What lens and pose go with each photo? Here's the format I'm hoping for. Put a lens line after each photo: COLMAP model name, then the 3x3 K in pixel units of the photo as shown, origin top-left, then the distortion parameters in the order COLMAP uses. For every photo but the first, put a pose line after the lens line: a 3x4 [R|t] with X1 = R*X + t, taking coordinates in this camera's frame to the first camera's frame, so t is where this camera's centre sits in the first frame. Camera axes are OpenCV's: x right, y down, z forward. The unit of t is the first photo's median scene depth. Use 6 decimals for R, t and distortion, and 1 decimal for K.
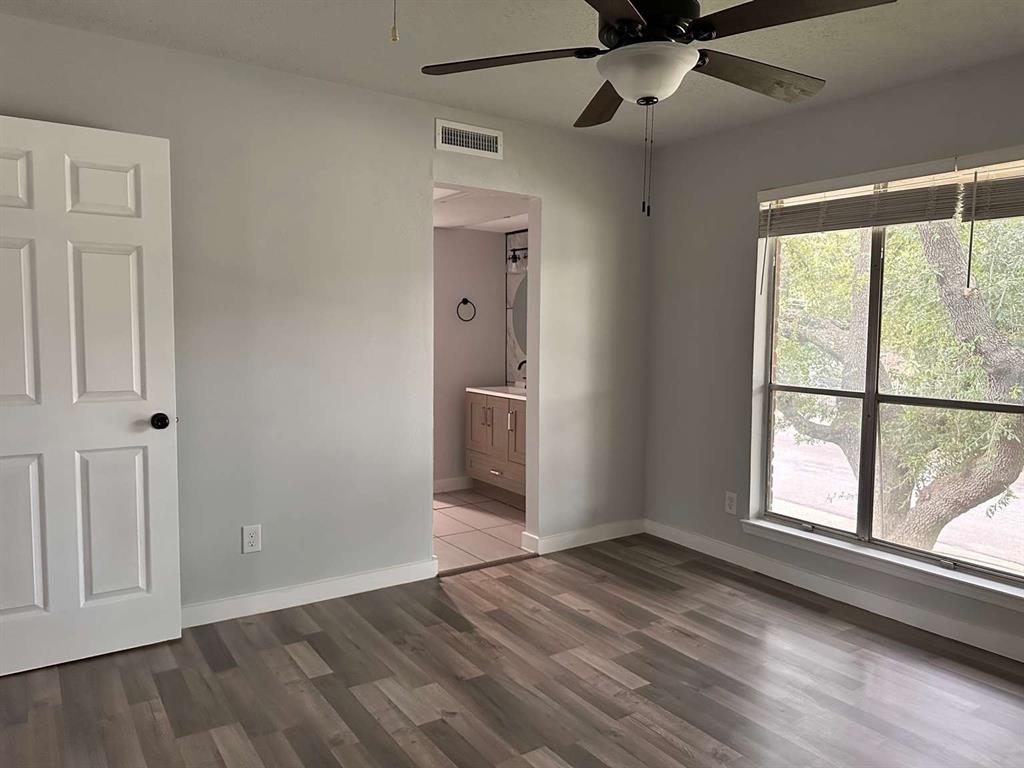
lens RADIAL K [[724.9, 0, 512.0], [0, 724.9, 384.0], [0, 0, 1]] dist [0.098402, -0.169280]
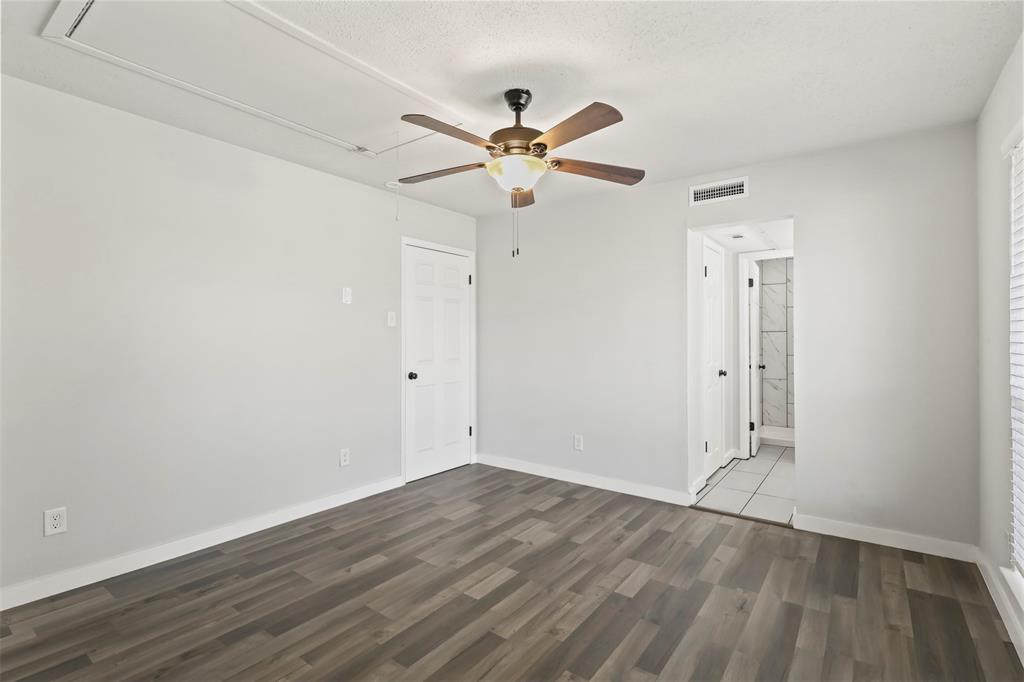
lens RADIAL K [[490.2, 0, 508.6], [0, 490.2, 340.4], [0, 0, 1]] dist [0.002712, -0.000047]
pose [[0.307677, -0.010221, -0.951436, 0.776628], [-0.062485, 0.997567, -0.030923, -0.003302], [0.949437, 0.068964, 0.306289, 0.408923]]
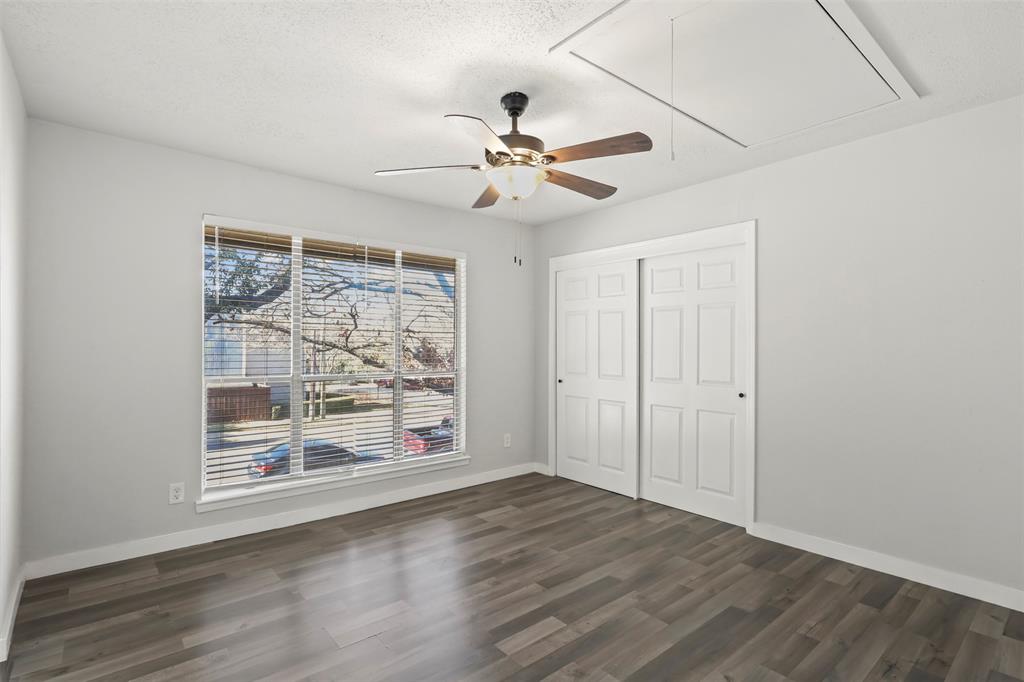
lens RADIAL K [[500.0, 0, 512.0], [0, 500.0, 341.0], [0, 0, 1]] dist [0.030751, -0.000382]
pose [[-0.078980, -0.007874, 0.996845, -0.587939], [0.060910, 0.998062, 0.012710, -0.046222], [-0.995014, 0.061722, -0.078347, 0.692205]]
